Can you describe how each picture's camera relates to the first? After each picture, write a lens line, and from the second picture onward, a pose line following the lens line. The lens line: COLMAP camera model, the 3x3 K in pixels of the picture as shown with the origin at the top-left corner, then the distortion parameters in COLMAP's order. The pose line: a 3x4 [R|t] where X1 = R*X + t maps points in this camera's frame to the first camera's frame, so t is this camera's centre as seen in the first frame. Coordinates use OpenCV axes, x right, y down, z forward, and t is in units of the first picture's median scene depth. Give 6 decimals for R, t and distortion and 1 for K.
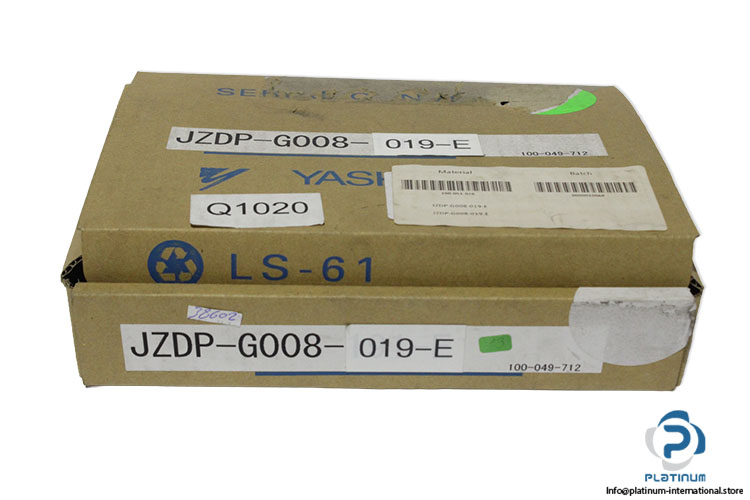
lens RADIAL K [[1407.1, 0, 375.0], [0, 1407.1, 250.0], [0, 0, 1]] dist [0.000588, -0.057355]
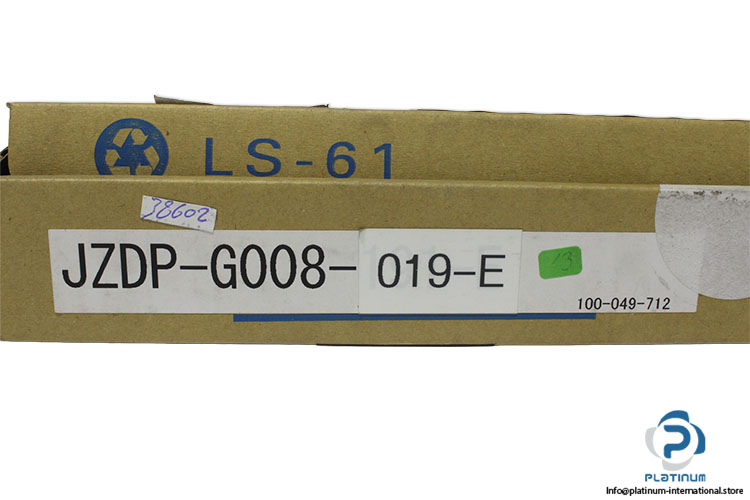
lens RADIAL K [[820.7, 0, 375.0], [0, 820.7, 250.0], [0, 0, 1]] dist [-0.102112, 0.021403]
pose [[0.998782, -0.014109, 0.047287, -0.032659], [0.032631, 0.907671, -0.418412, 0.239347], [-0.037018, 0.419445, 0.907026, 0.615038]]
